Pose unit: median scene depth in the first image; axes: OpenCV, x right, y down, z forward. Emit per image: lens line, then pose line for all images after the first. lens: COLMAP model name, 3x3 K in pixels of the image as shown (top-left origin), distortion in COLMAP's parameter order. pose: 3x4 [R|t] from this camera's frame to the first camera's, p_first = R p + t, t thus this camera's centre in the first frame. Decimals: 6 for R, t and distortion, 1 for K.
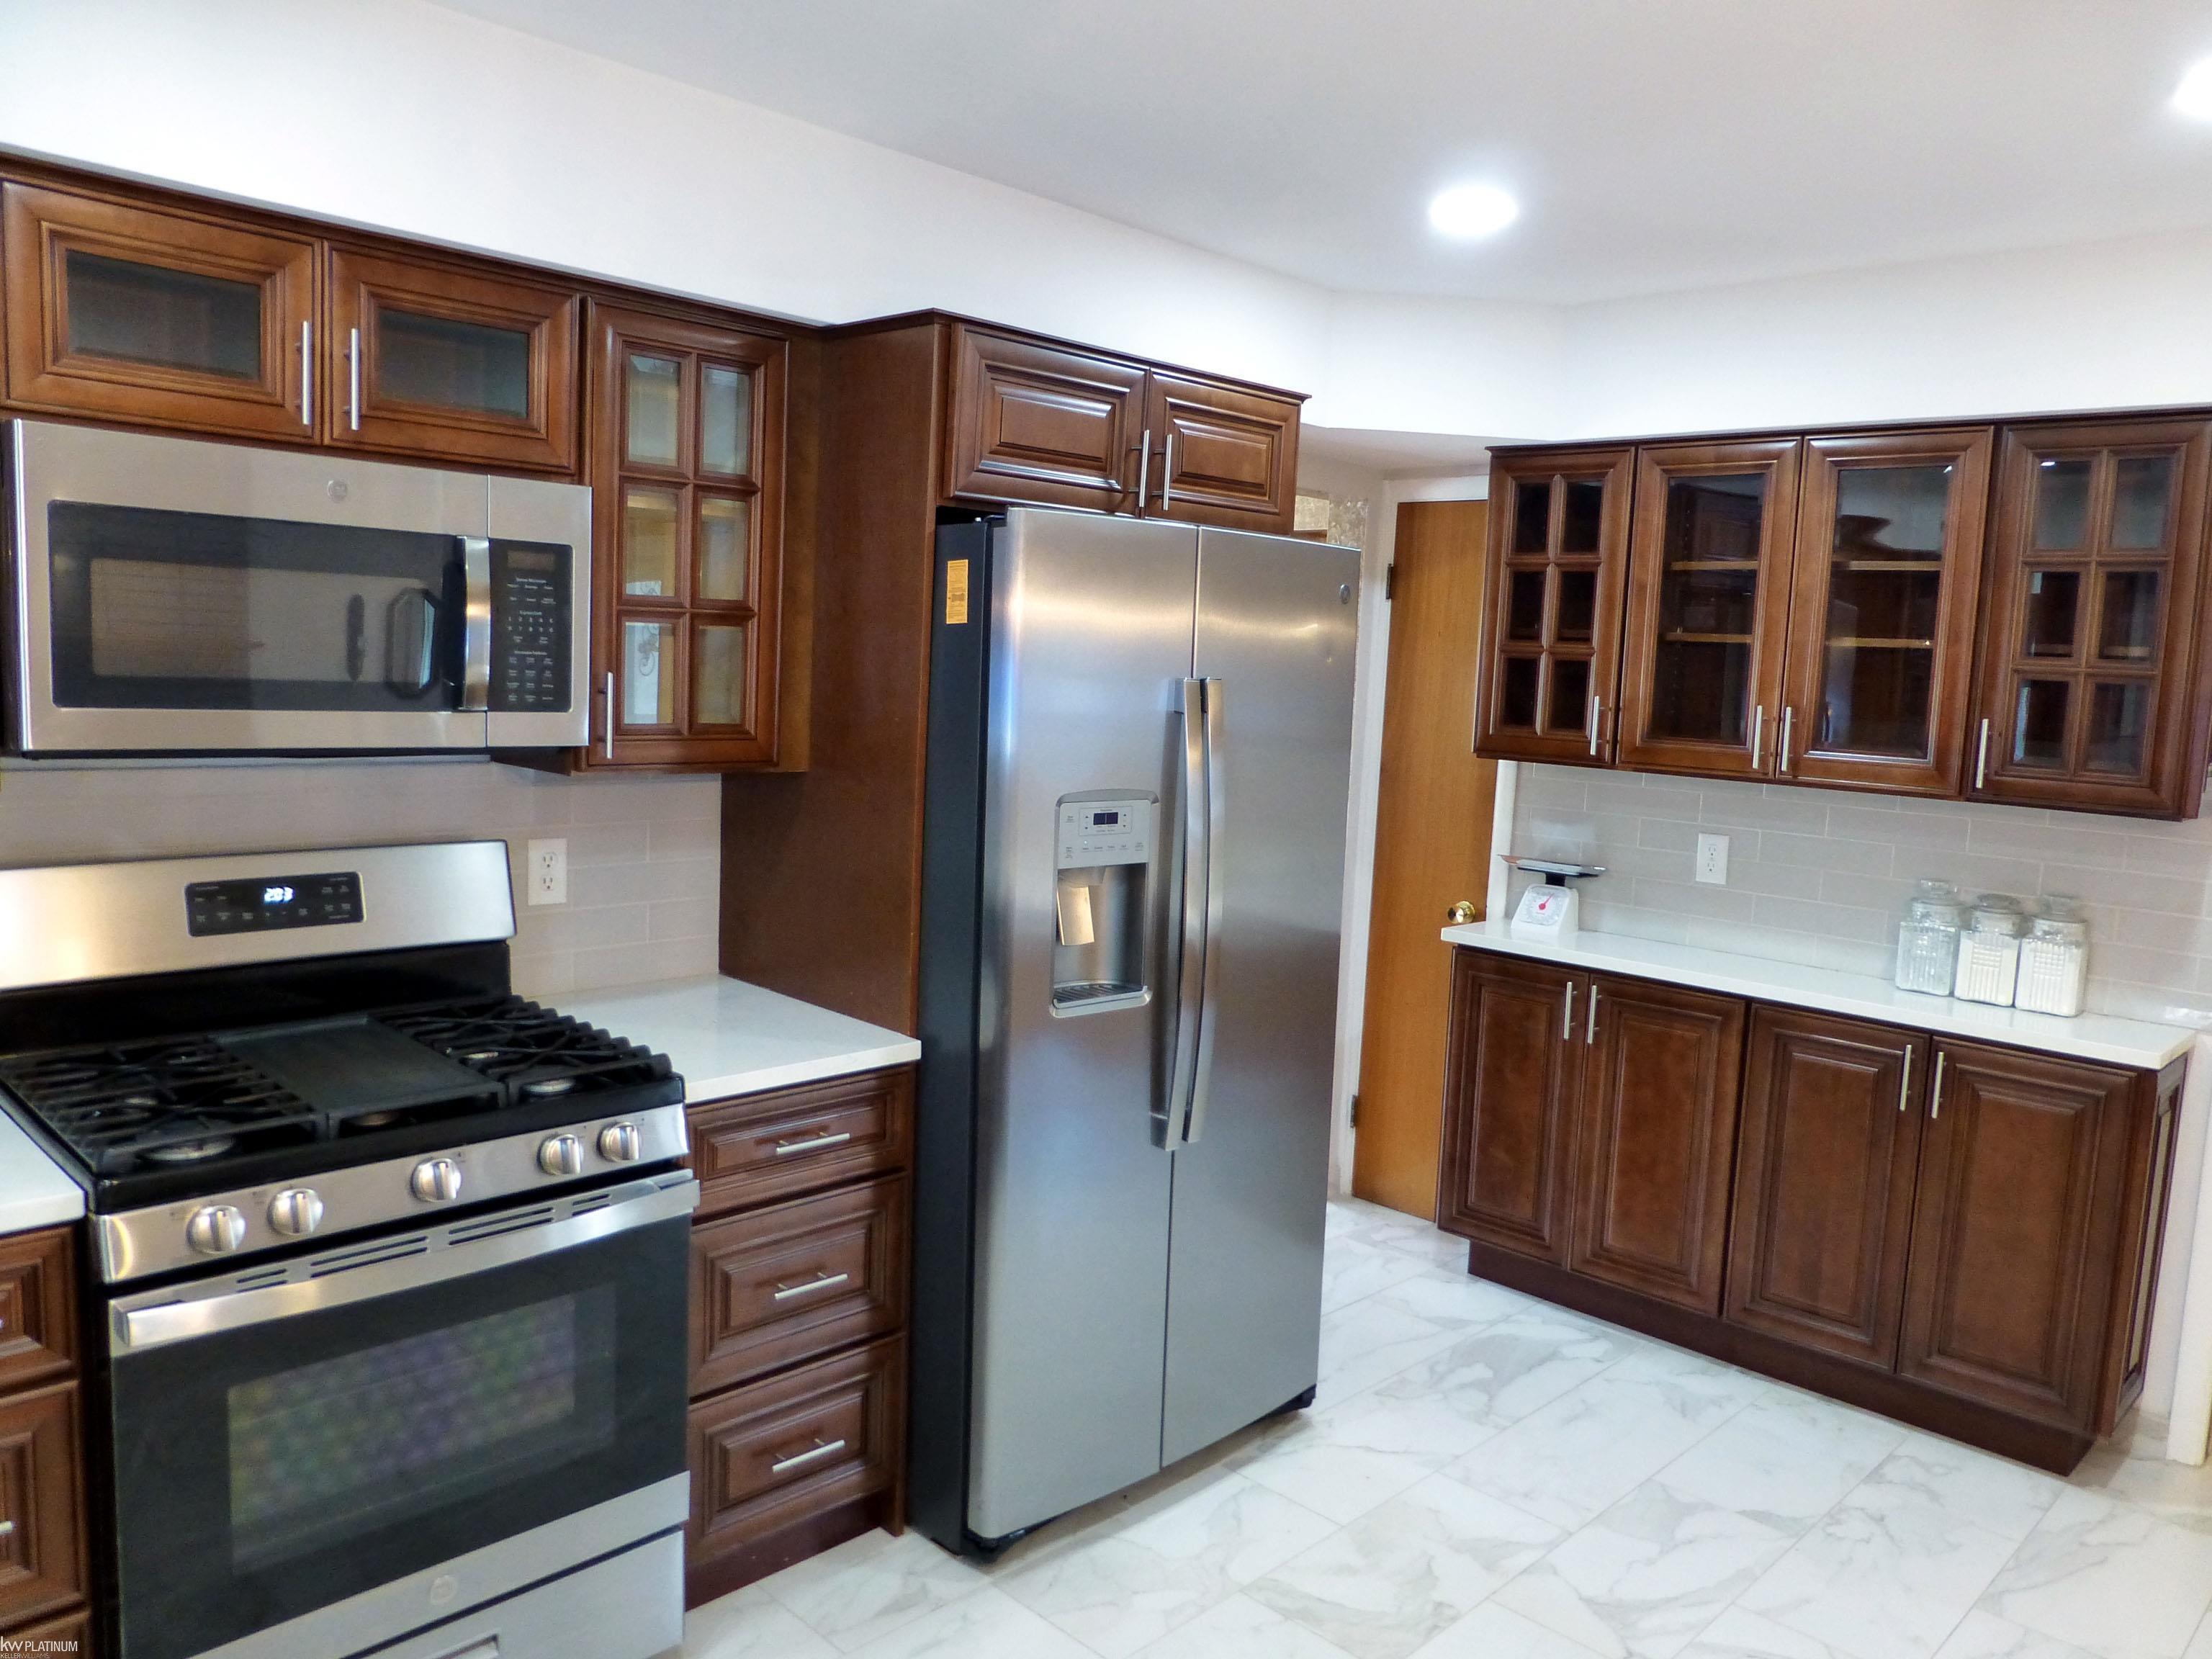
lens RADIAL K [[1603.1, 0, 1109.4], [0, 1603.1, 820.8], [0, 0, 1]] dist [-0.015010, -0.002250]
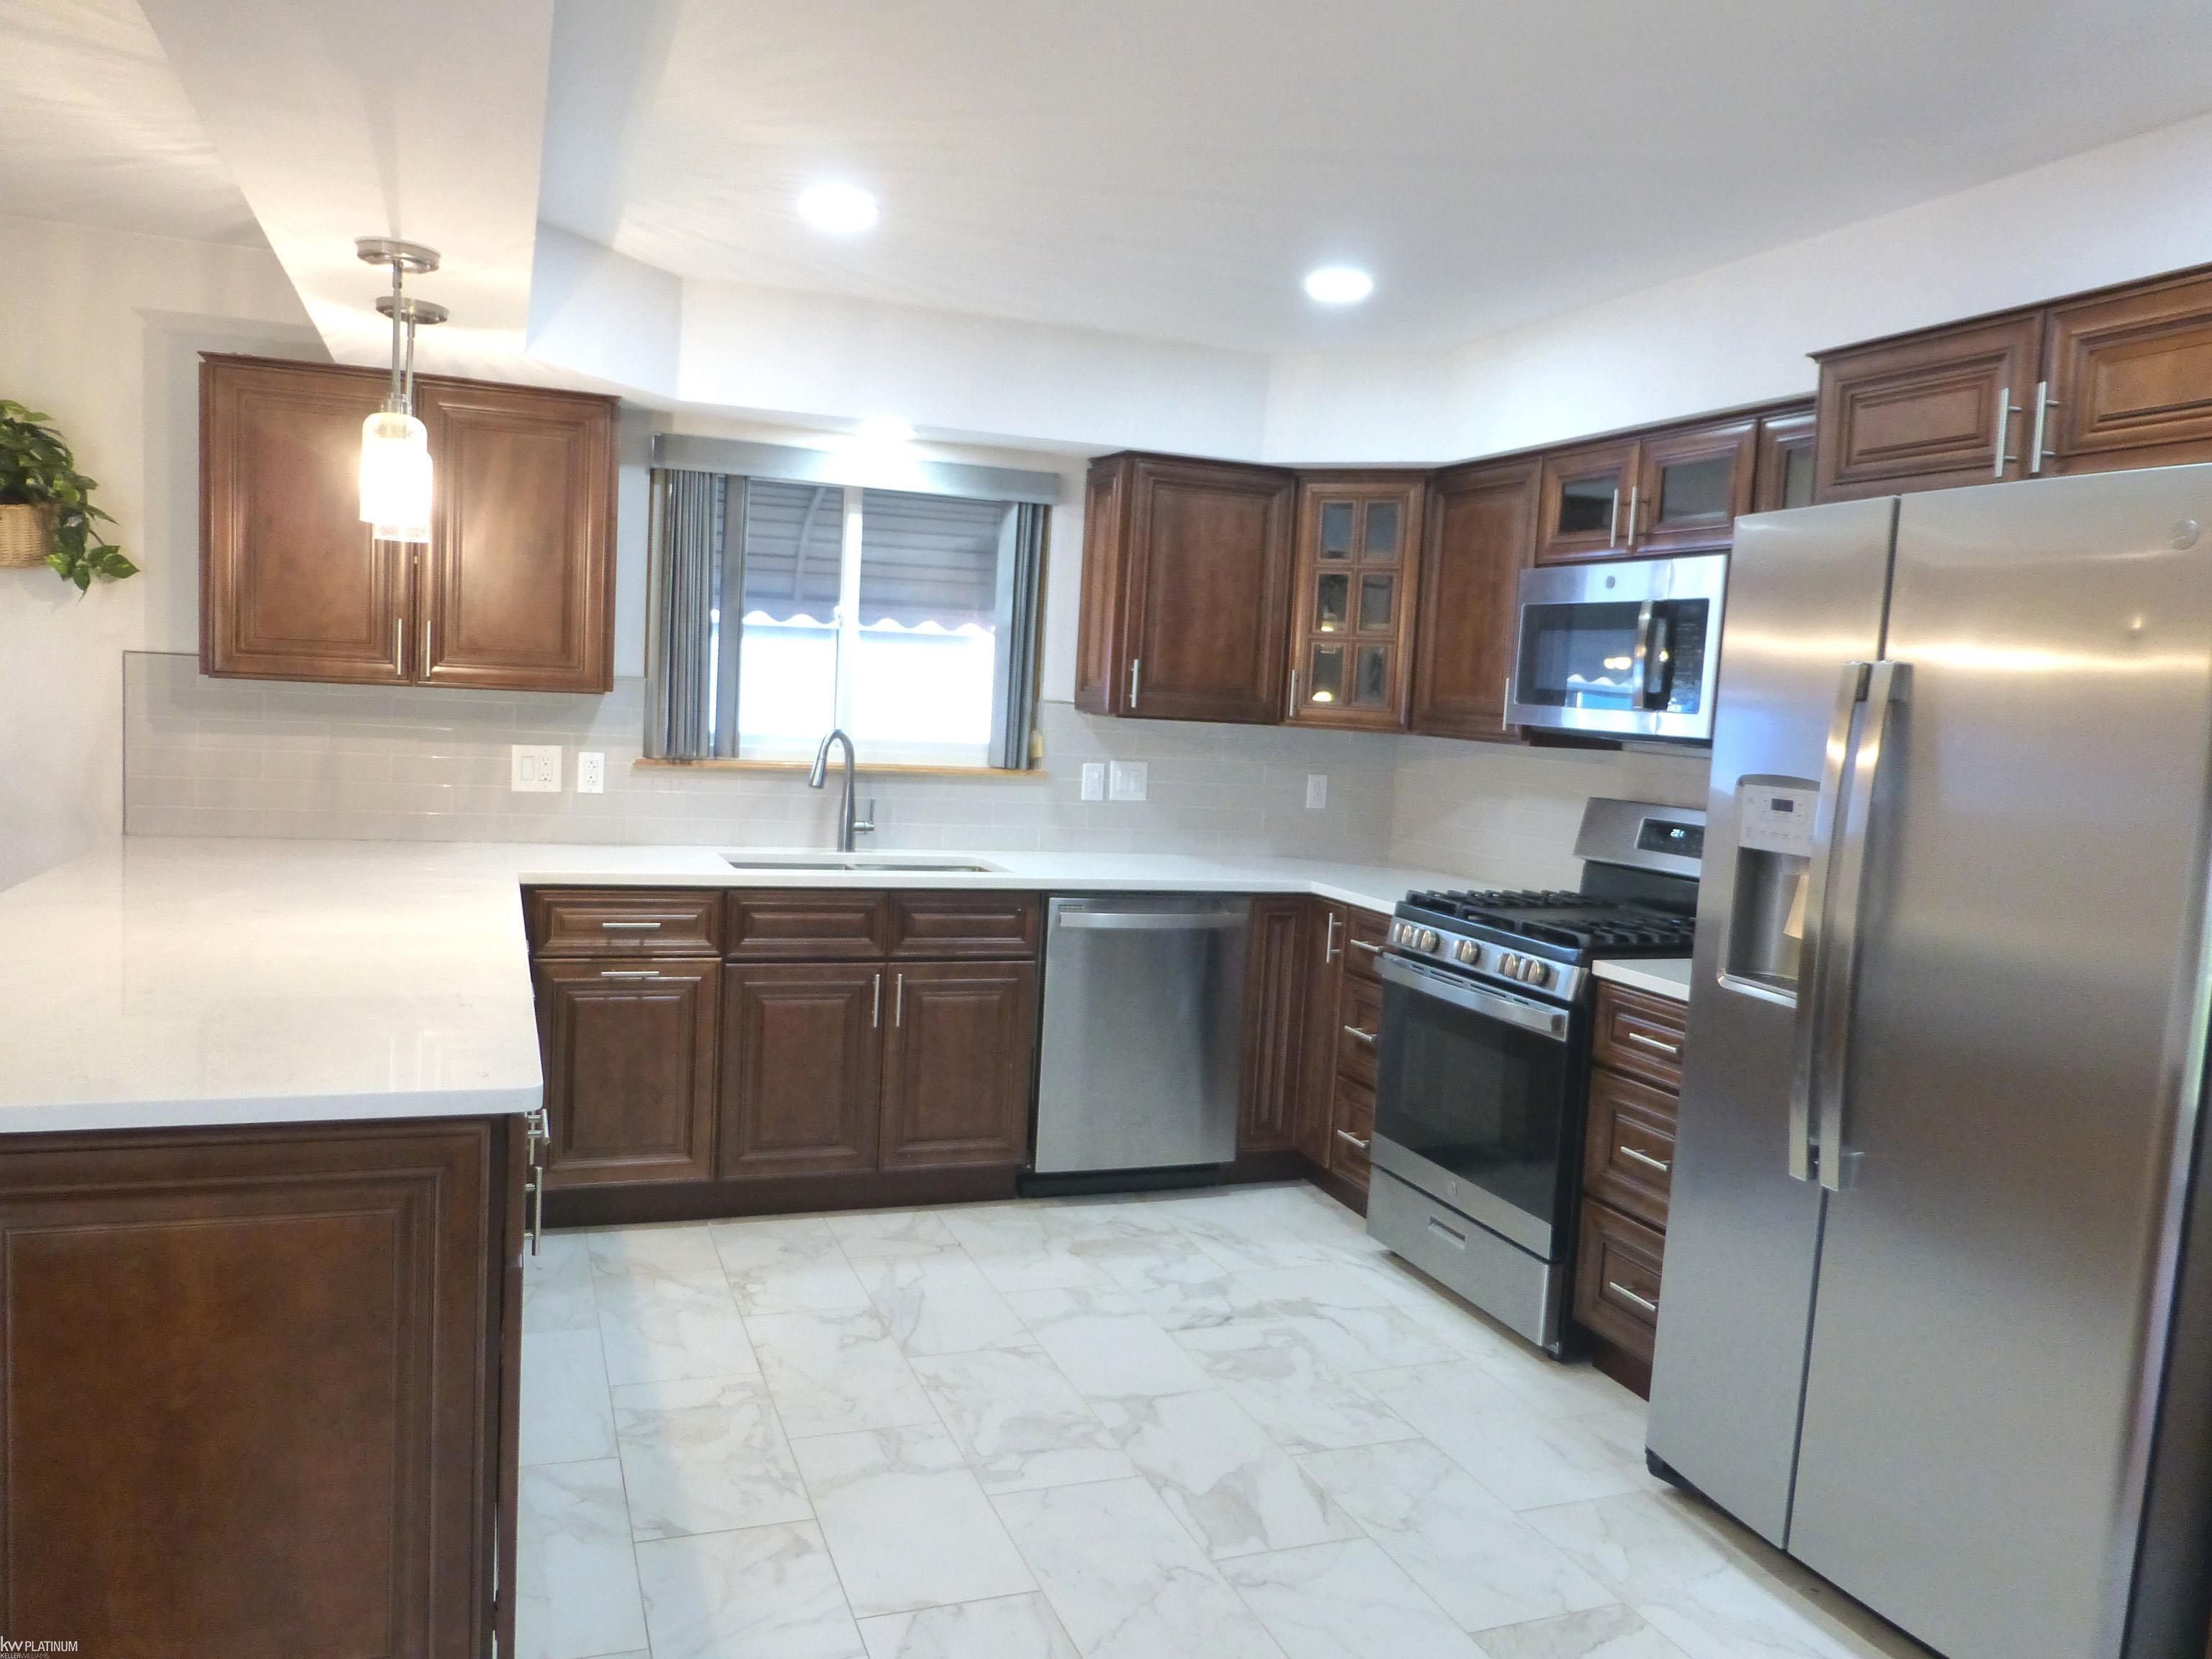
lens RADIAL K [[1603.1, 0, 1102.8], [0, 1603.1, 833.9], [0, 0, 1]] dist [-0.015010, -0.002250]
pose [[-0.417520, 0.014119, -0.908558, 1.381917], [-0.169039, 0.981219, 0.092929, -0.006434], [0.892806, 0.192382, -0.407291, 1.316265]]
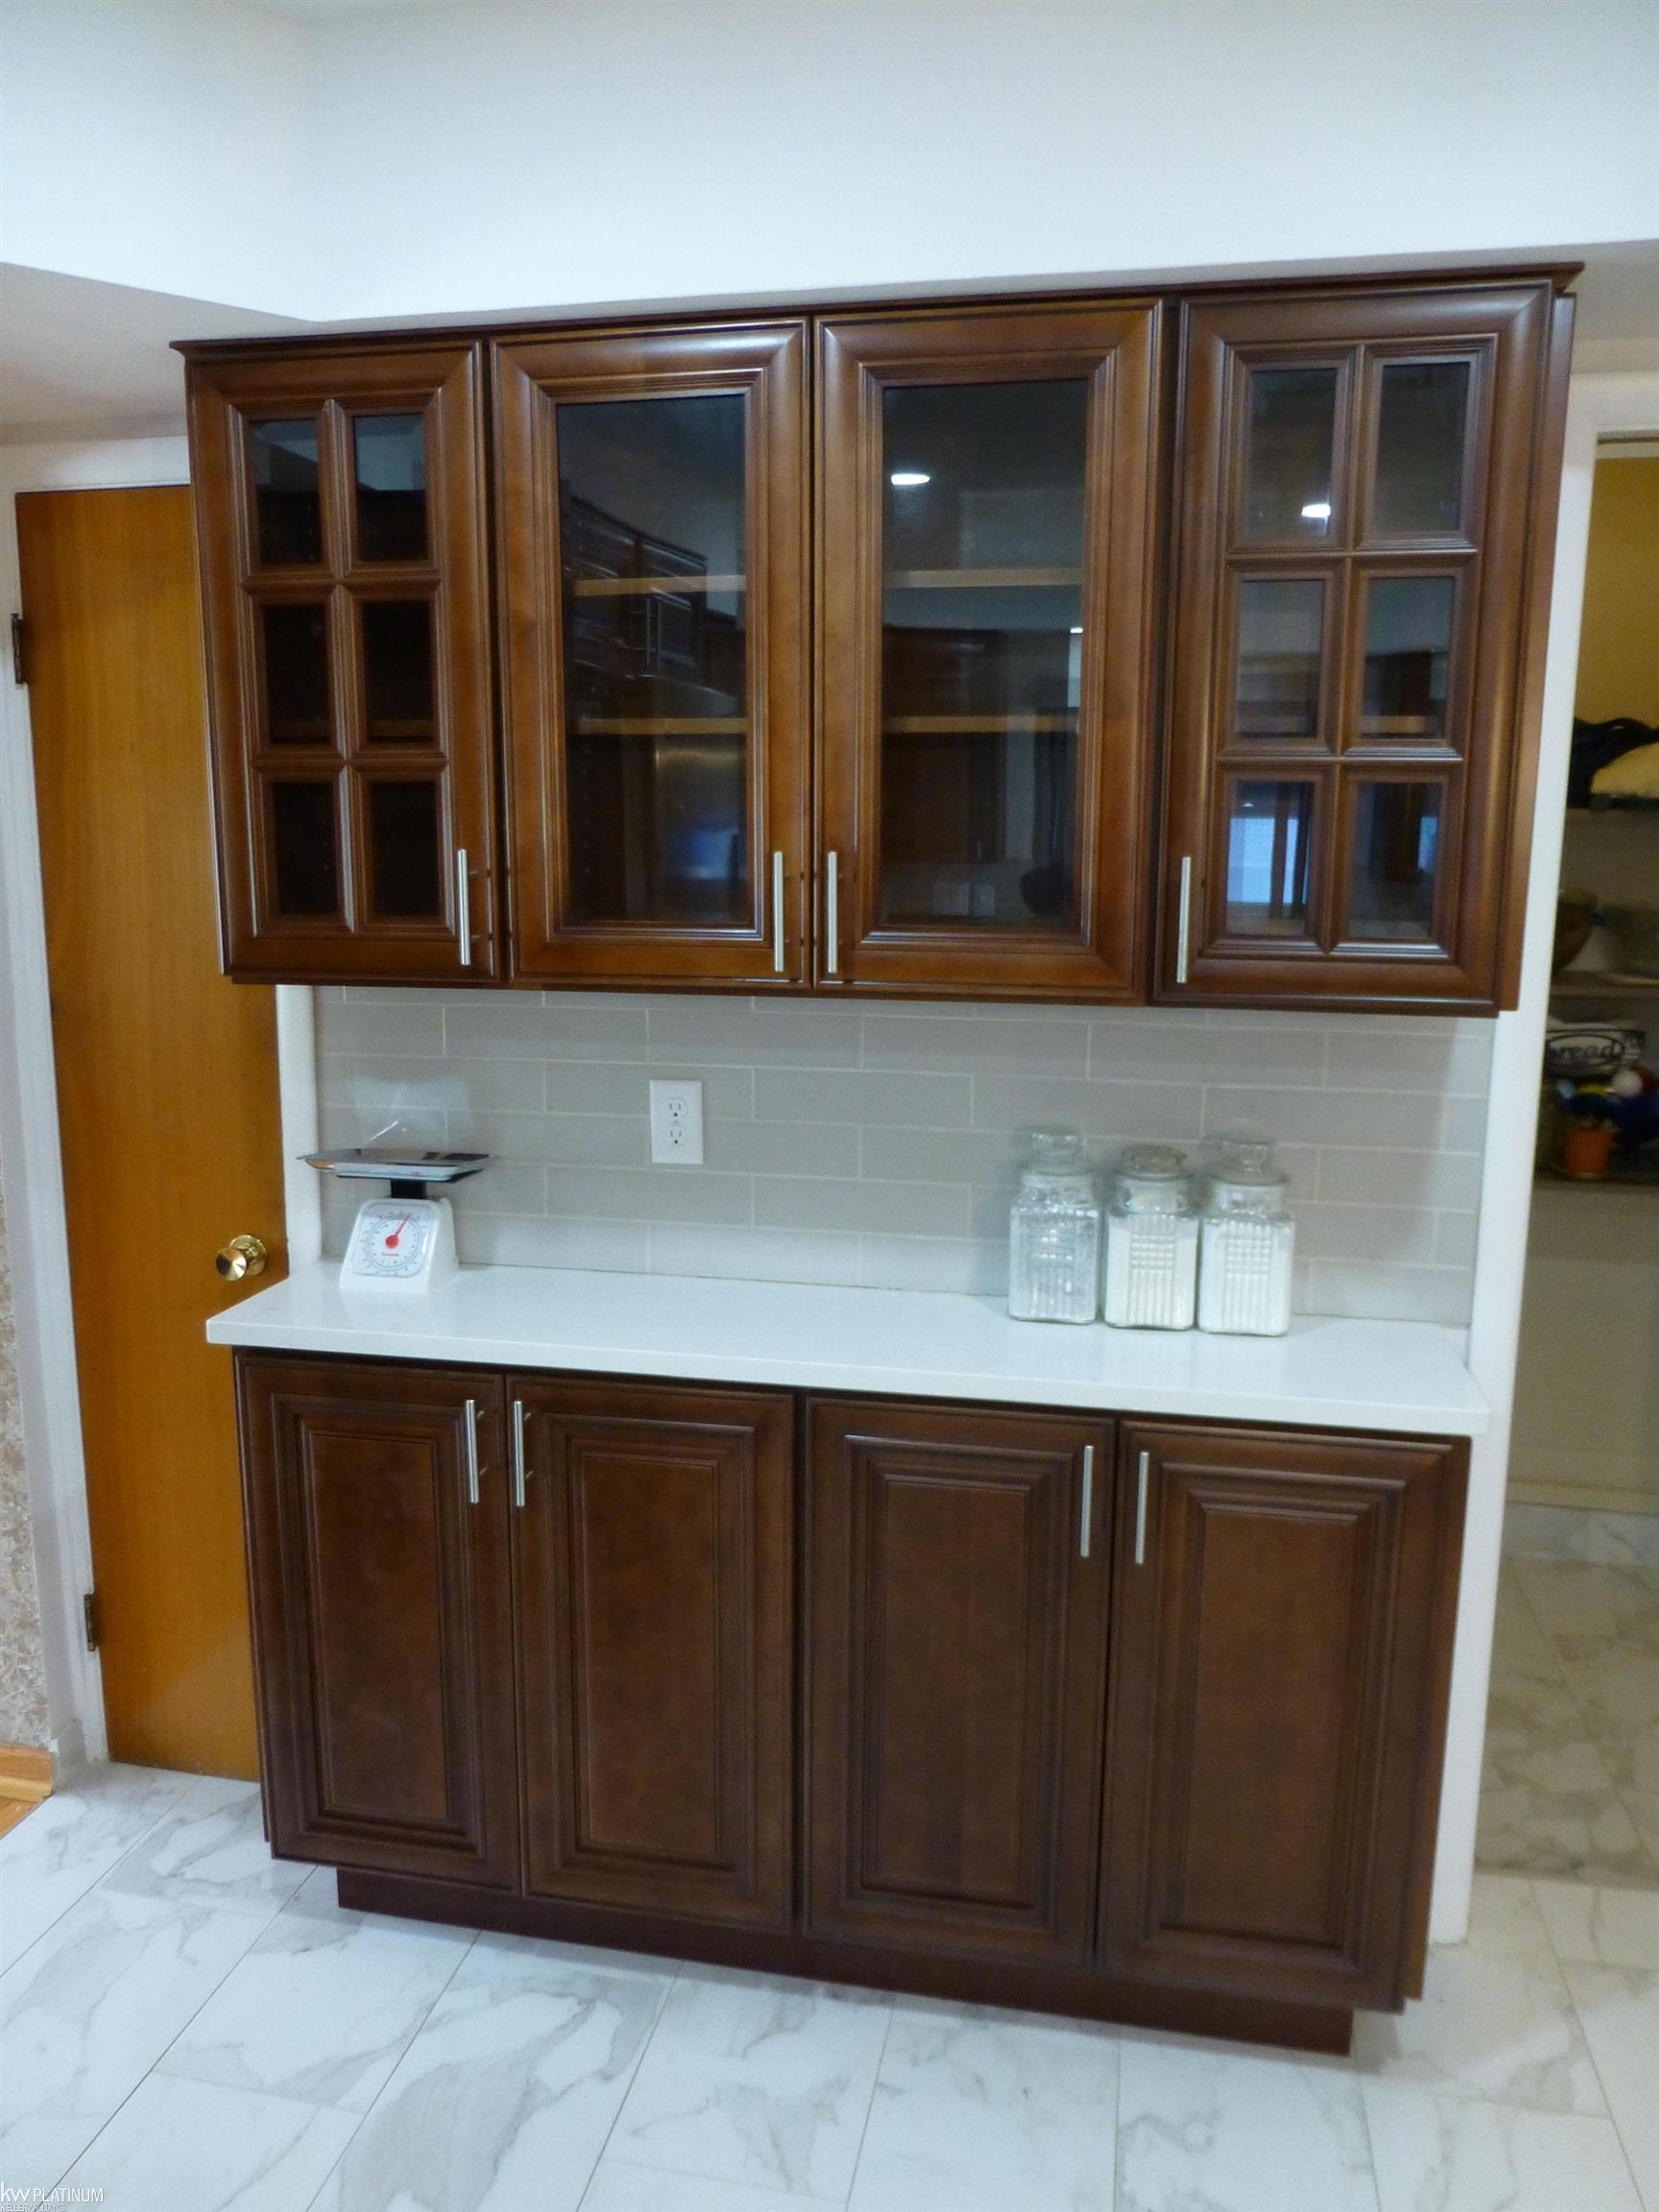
lens RADIAL K [[1603.1, 0, 825.3], [0, 1603.1, 1105.9], [0, 0, 1]] dist [-0.015010, -0.002250]
pose [[0.837698, -0.132382, 0.529847, 0.120074], [0.089539, 0.990340, 0.105874, -0.040009], [-0.538744, -0.041248, 0.841459, 0.500283]]
